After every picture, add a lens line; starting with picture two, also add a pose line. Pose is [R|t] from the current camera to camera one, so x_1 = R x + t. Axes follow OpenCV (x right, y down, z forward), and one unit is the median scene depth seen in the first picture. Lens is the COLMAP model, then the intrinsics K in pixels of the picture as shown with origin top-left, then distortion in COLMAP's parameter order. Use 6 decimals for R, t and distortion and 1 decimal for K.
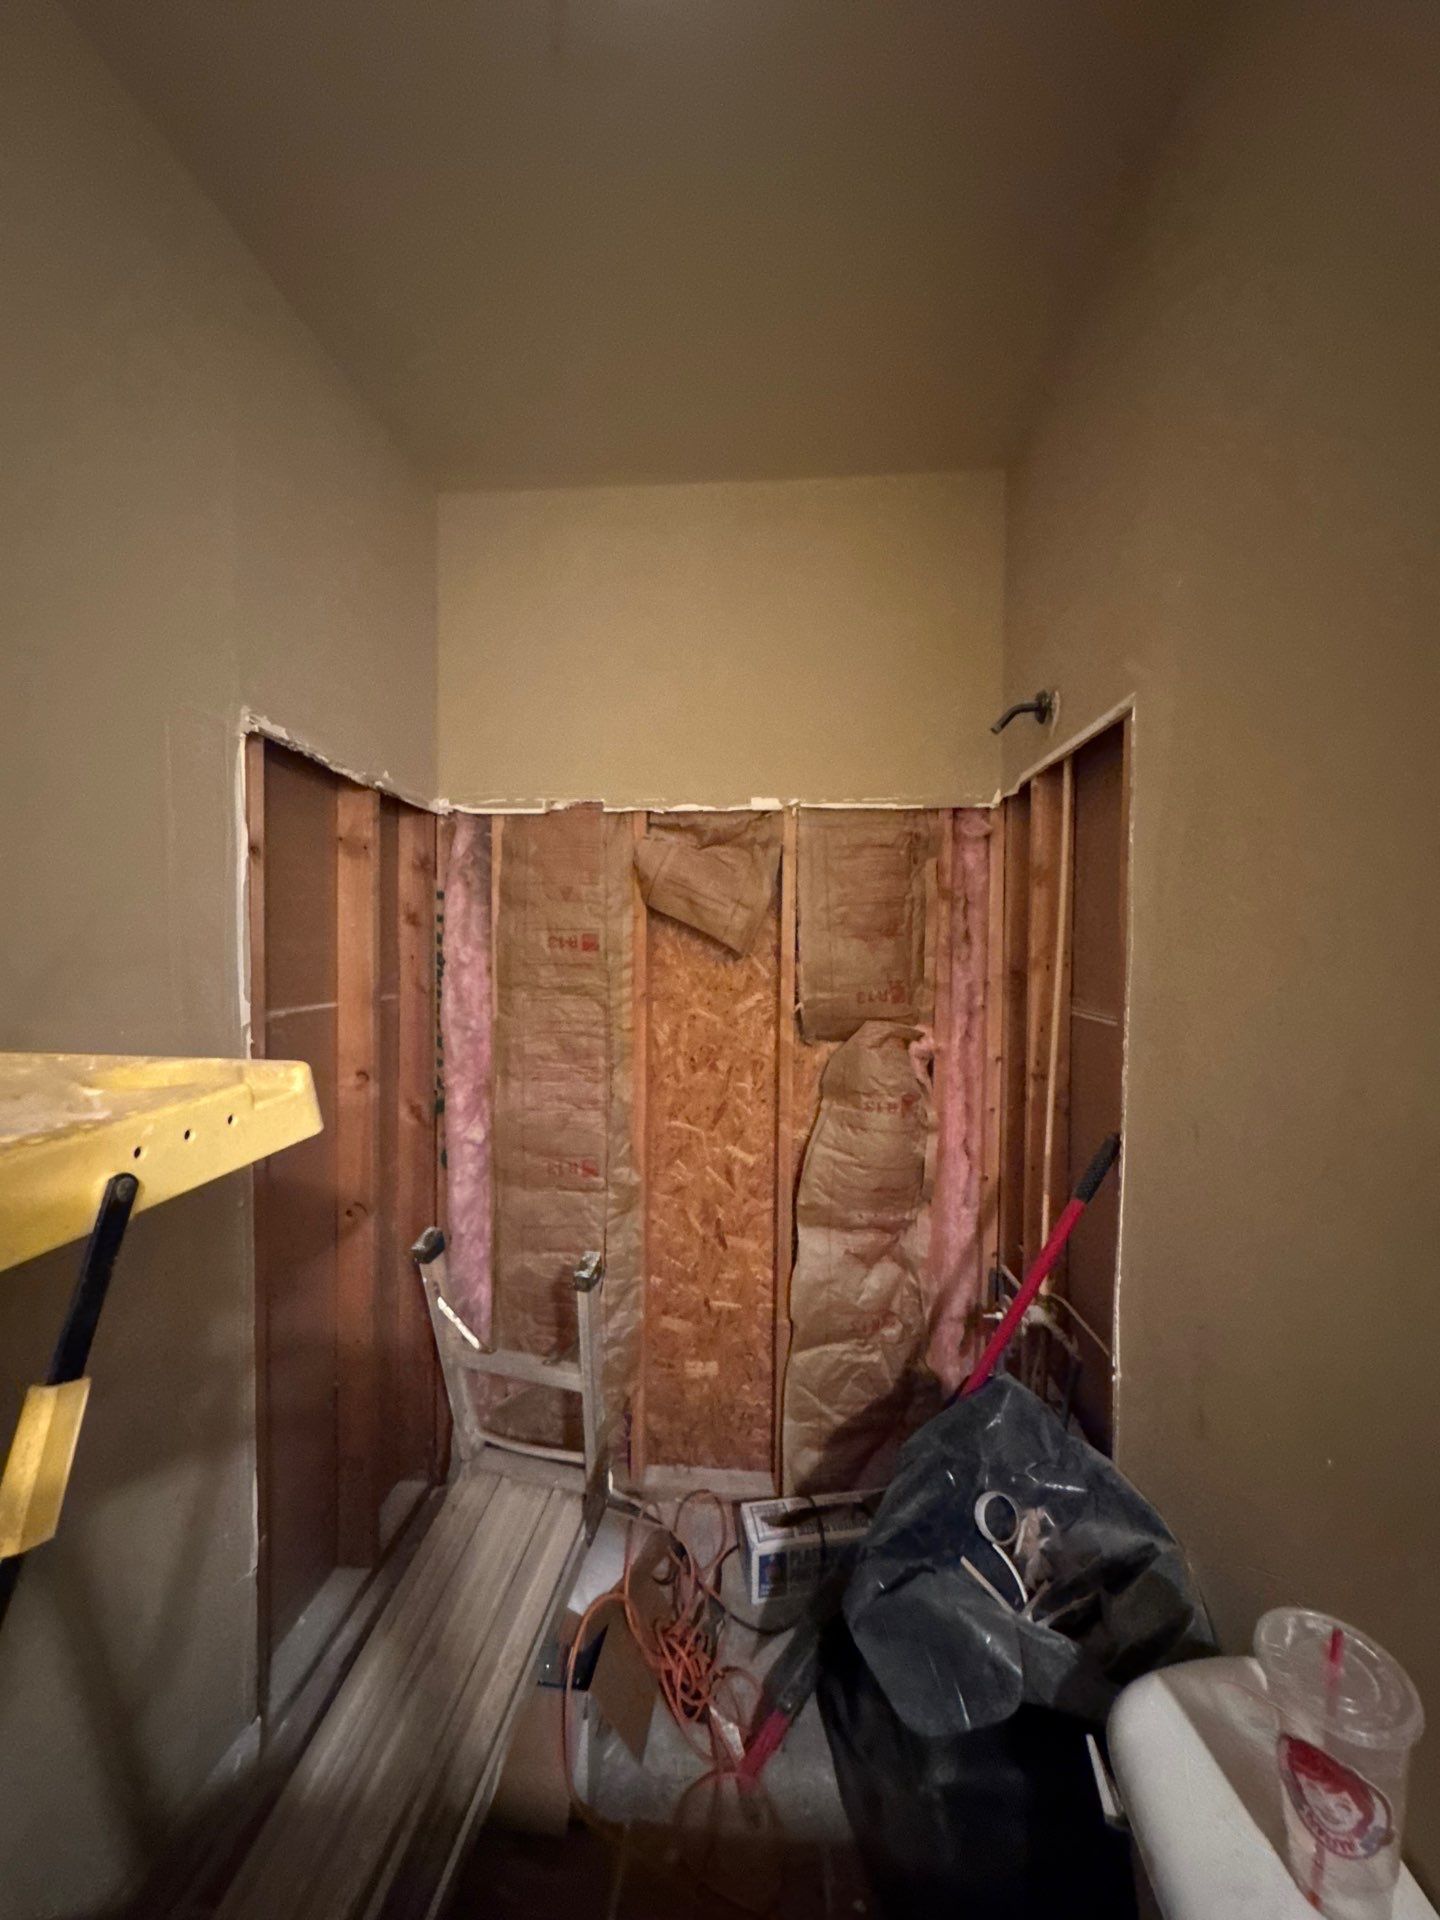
lens RADIAL K [[762.8, 0, 730.6], [0, 762.8, 961.9], [0, 0, 1]] dist [-0.003867, -0.000146]
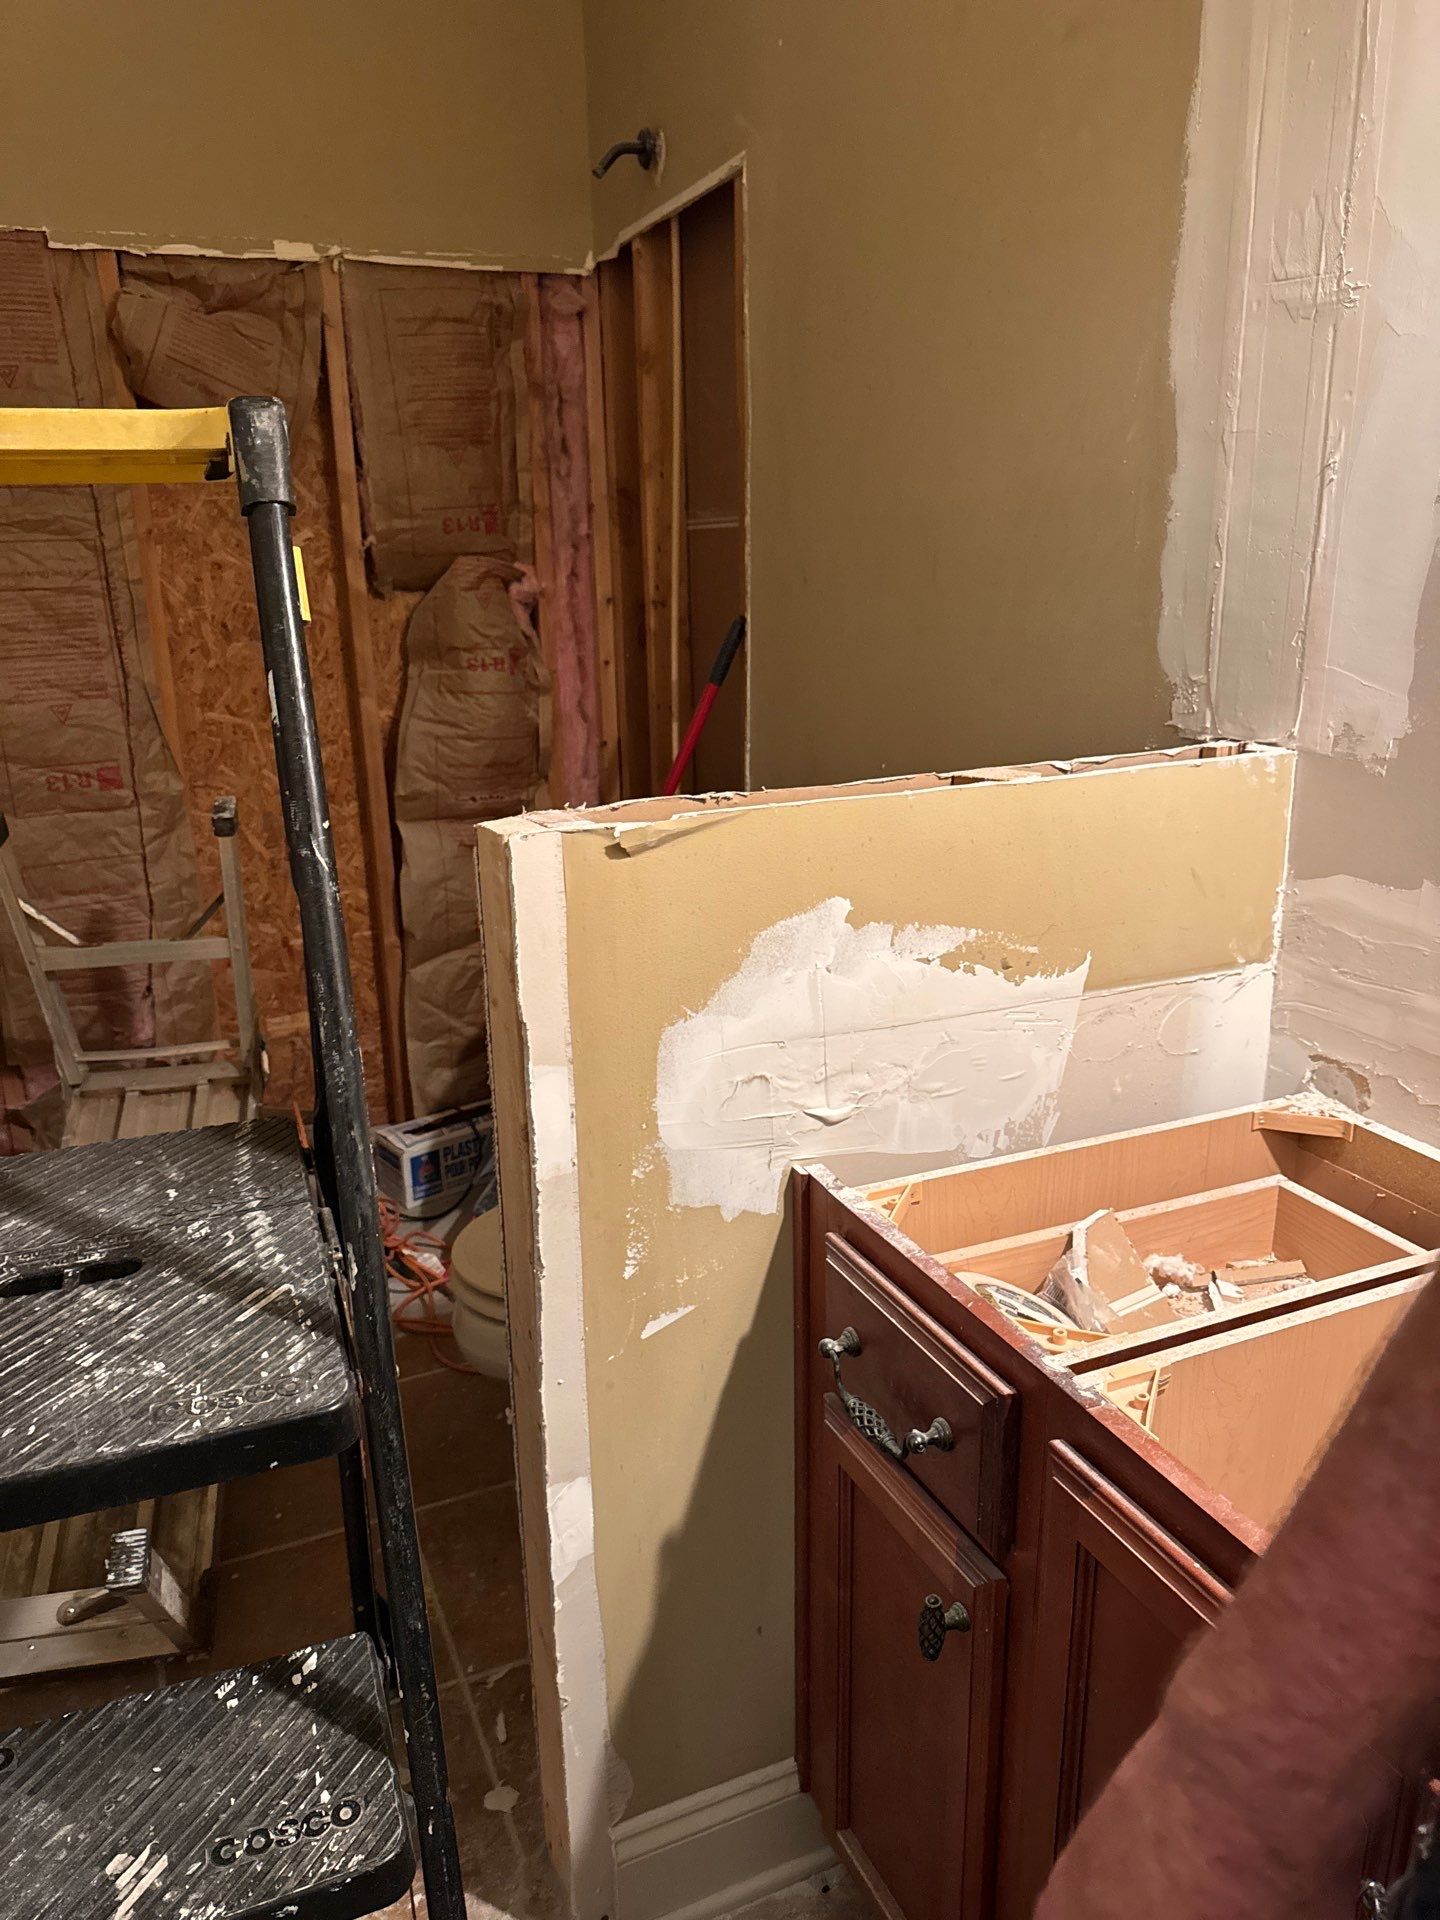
lens RADIAL K [[1356.7, 0, 716.4], [0, 1356.7, 967.0], [0, 0, 1]] dist [0.043195, -0.059442]
pose [[0.886776, -0.159723, 0.433725, -0.274681], [0.041282, 0.962012, 0.269867, 0.117010], [-0.460353, -0.221407, 0.859683, -0.467013]]
